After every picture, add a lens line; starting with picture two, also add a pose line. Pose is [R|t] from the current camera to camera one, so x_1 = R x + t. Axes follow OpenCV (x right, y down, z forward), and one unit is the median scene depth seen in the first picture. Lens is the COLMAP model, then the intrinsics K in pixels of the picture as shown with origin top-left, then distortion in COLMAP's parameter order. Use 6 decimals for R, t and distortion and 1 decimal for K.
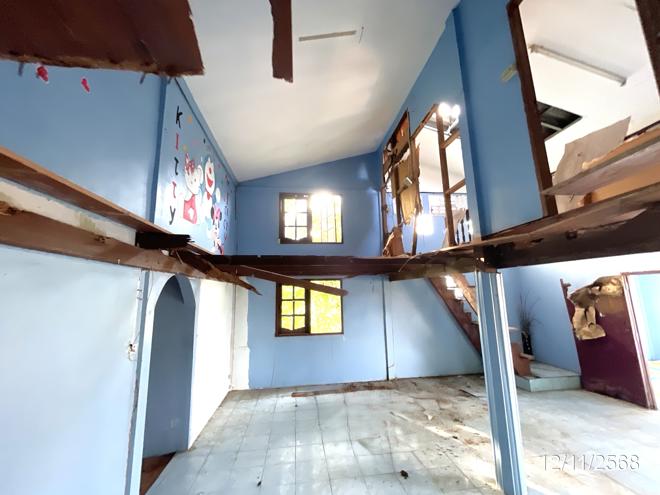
lens RADIAL K [[265.9, 0, 330.0], [0, 265.9, 247.5], [0, 0, 1]] dist [-0.005183, -0.000332]
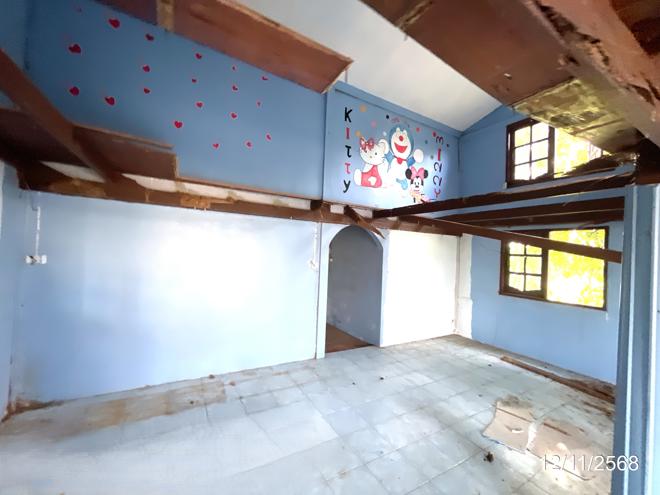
lens RADIAL K [[265.9, 0, 330.0], [0, 265.9, 247.5], [0, 0, 1]] dist [-0.005183, -0.000332]
pose [[0.382002, 0.025052, -0.923822, 0.430140], [0.107462, 0.991647, 0.071327, 0.058680], [0.917893, -0.126523, 0.376119, 0.172373]]
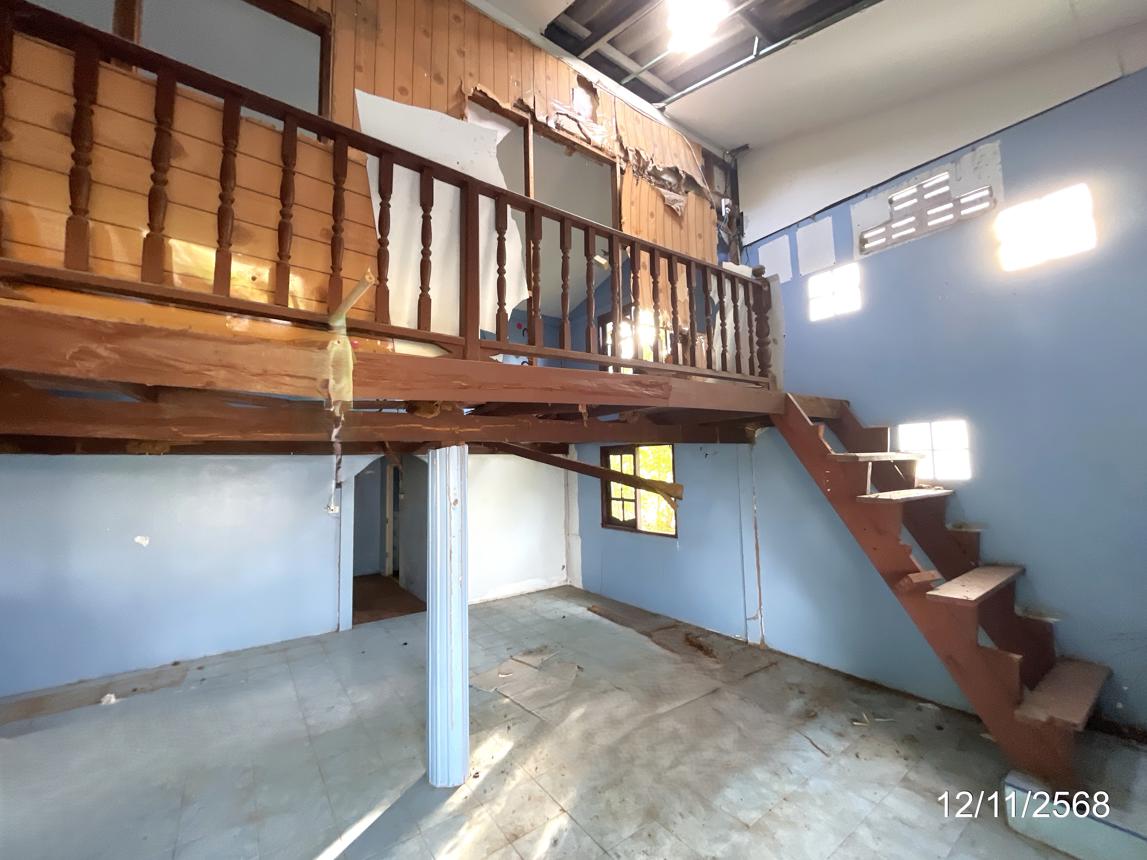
lens RADIAL K [[462.1, 0, 573.5], [0, 462.1, 430.0], [0, 0, 1]] dist [-0.005183, -0.000332]
pose [[0.490215, -0.057779, -0.869685, 0.904468], [0.160471, 0.986727, 0.024898, 0.041461], [0.856702, -0.151764, 0.492980, 0.398598]]
